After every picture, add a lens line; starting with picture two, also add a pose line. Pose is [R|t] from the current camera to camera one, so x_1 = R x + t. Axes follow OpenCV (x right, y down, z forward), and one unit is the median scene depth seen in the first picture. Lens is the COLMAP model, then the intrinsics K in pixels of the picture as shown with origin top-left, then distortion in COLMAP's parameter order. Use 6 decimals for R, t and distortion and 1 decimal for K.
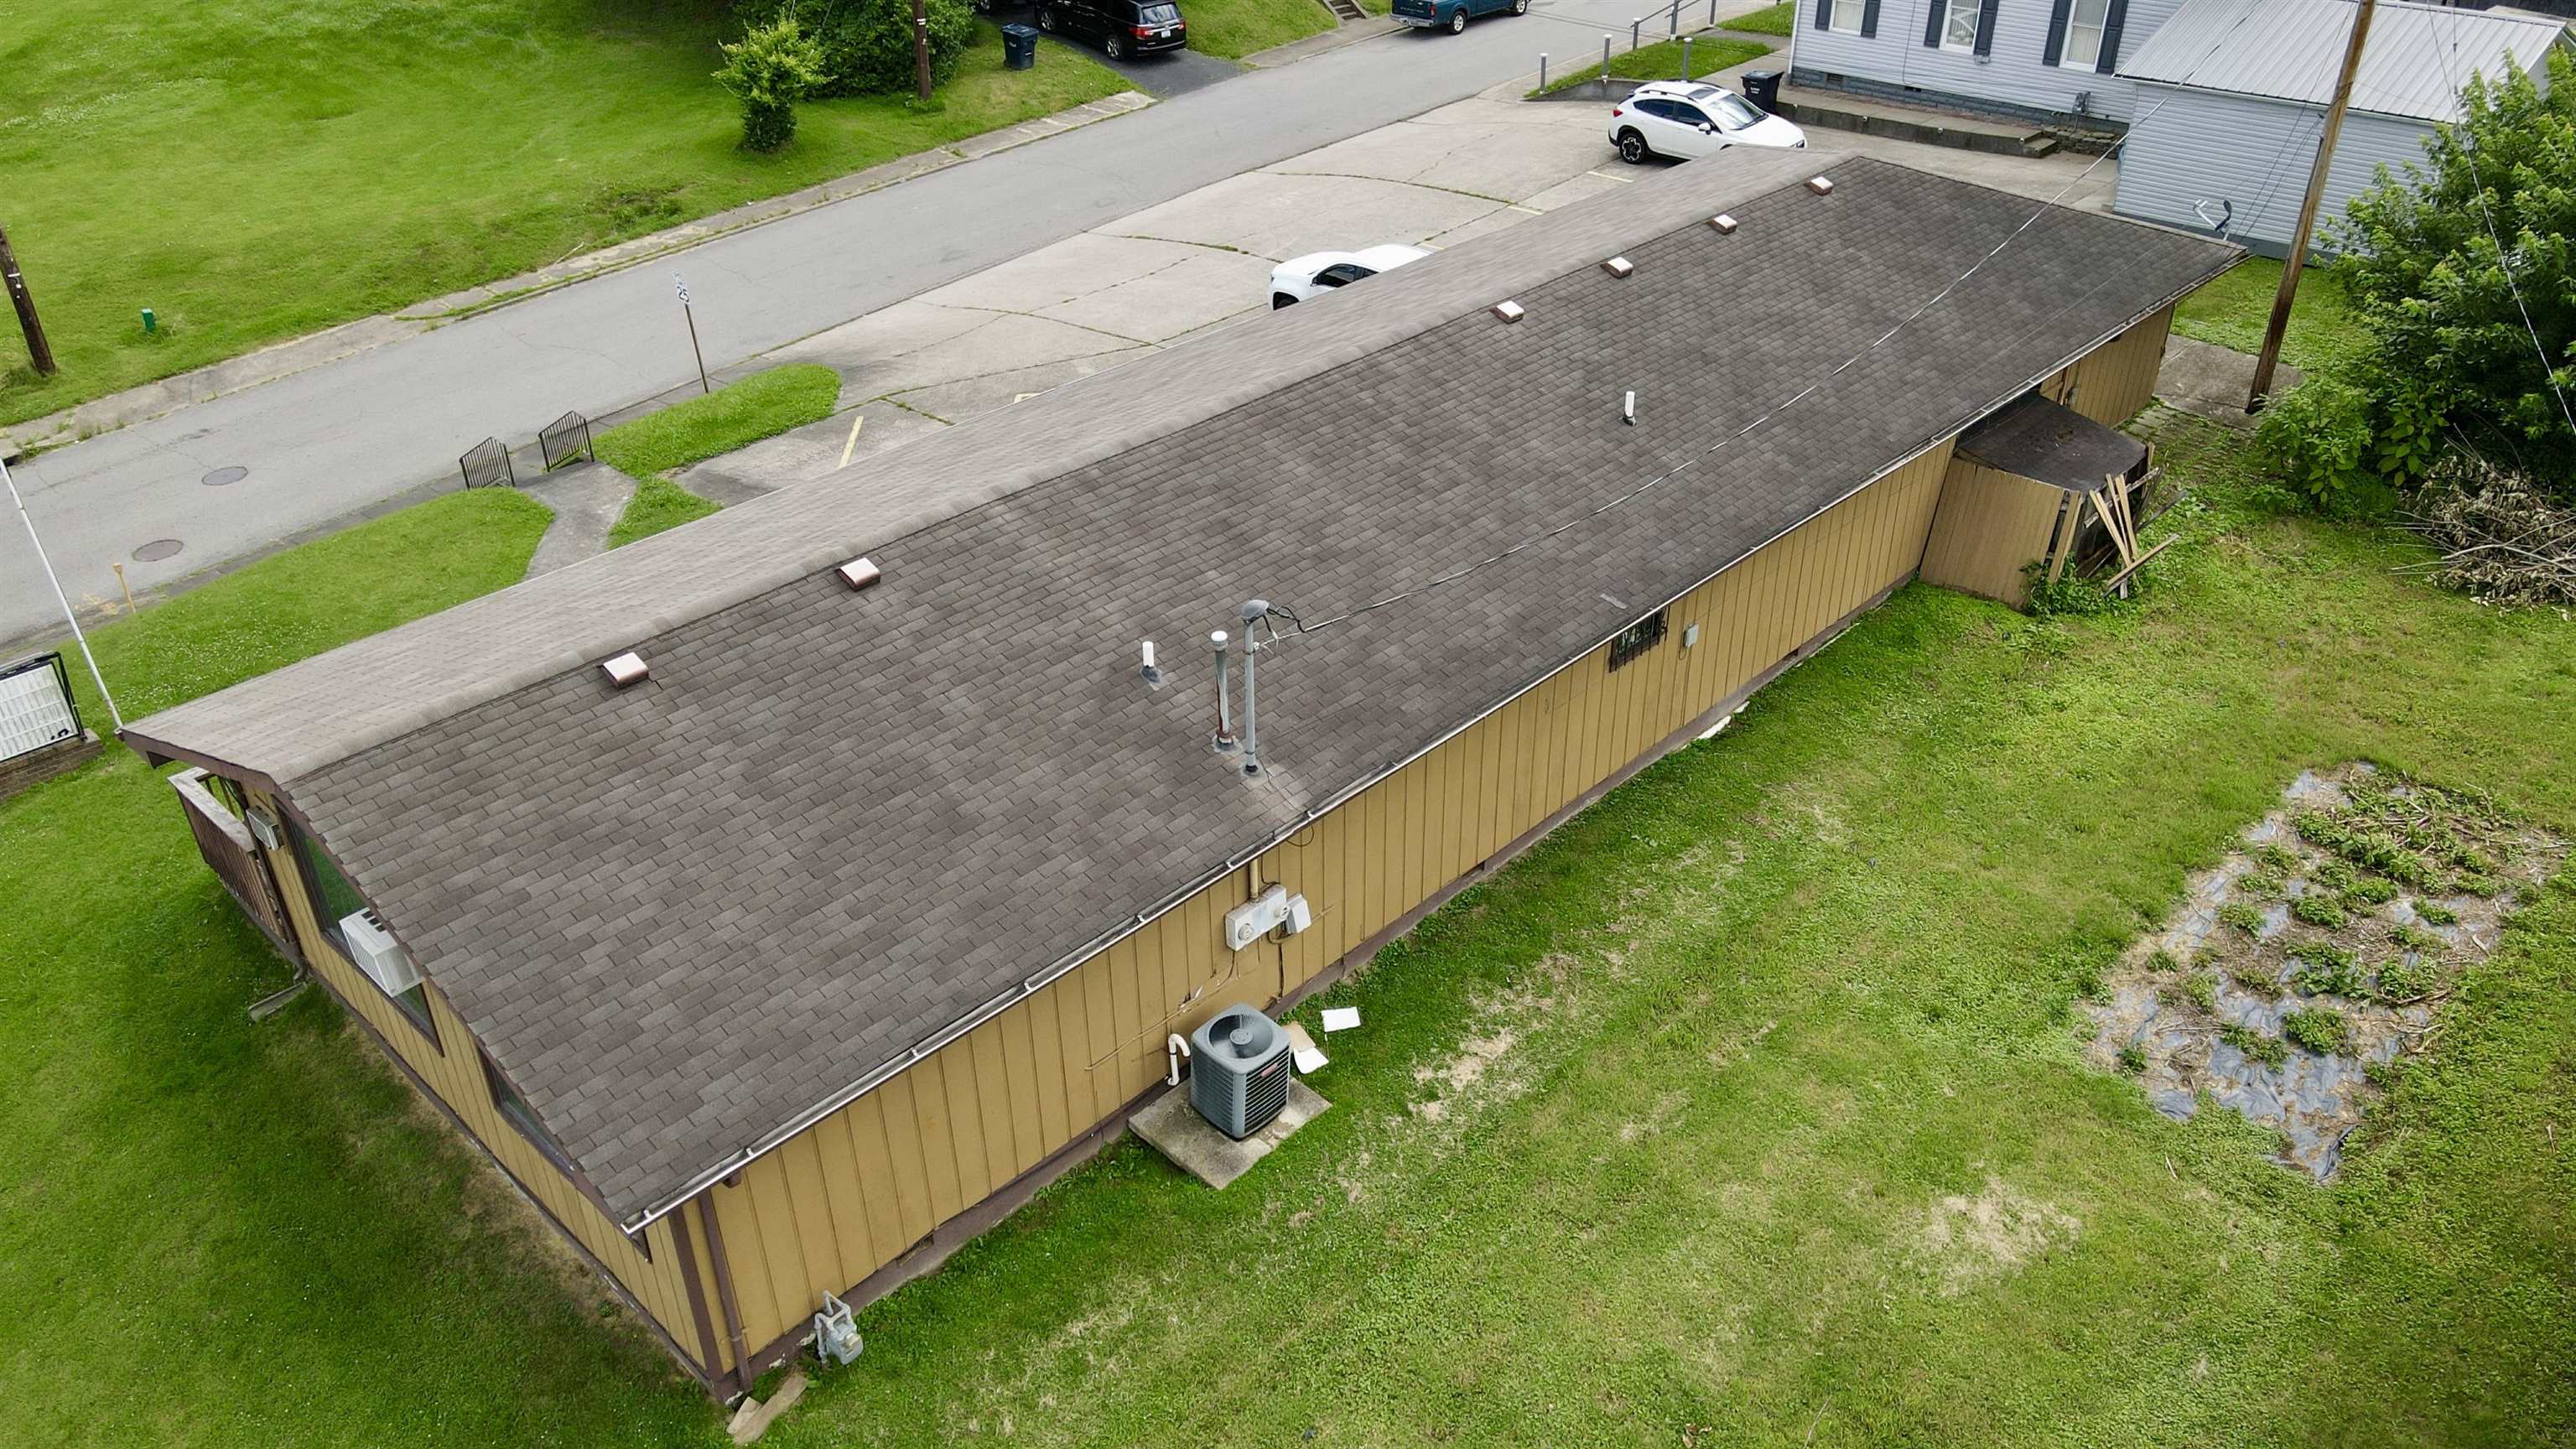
lens RADIAL K [[1913.3, 0, 1288.0], [0, 1913.3, 724.5], [0, 0, 1]] dist [-0.005668, 0.050319]
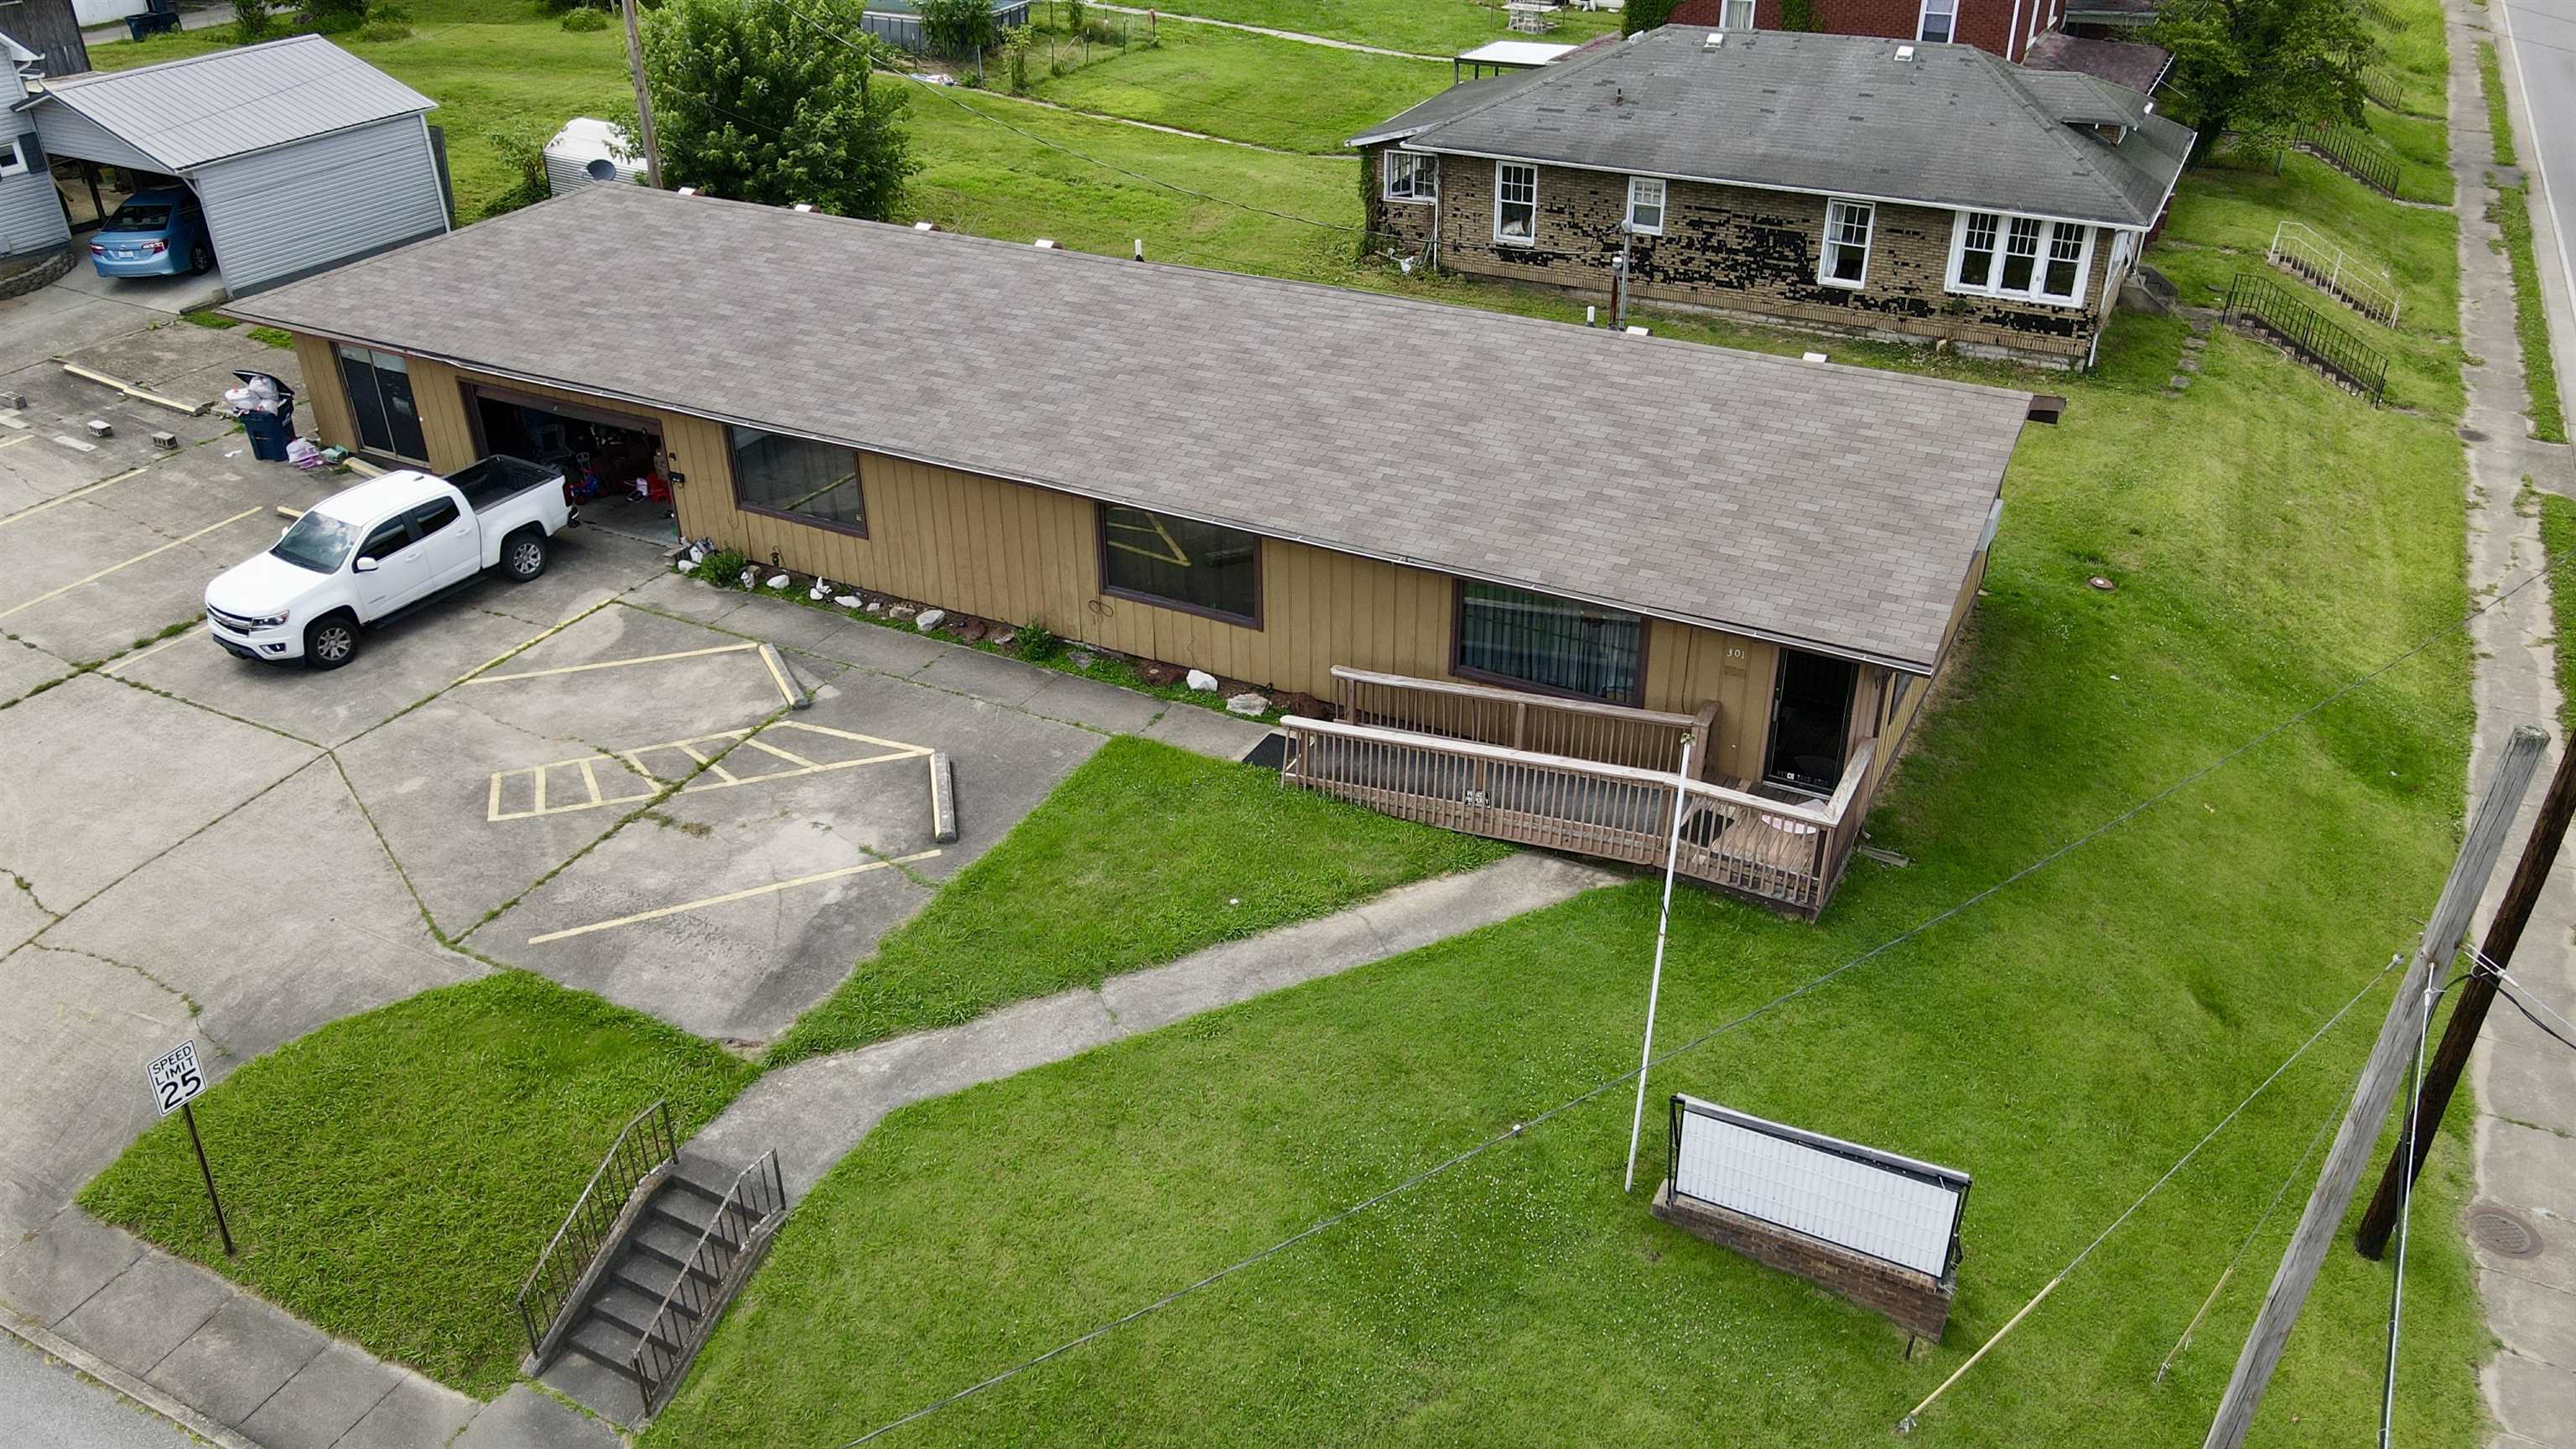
lens RADIAL K [[1909.7, 0, 1288.0], [0, 1909.7, 724.5], [0, 0, 1]] dist [-0.009094, 0.036613]
pose [[-0.271273, -0.468035, 0.841043, -1.277012], [0.514569, 0.667930, 0.537670, -0.675010], [-0.813406, 0.578630, 0.059645, 1.102684]]
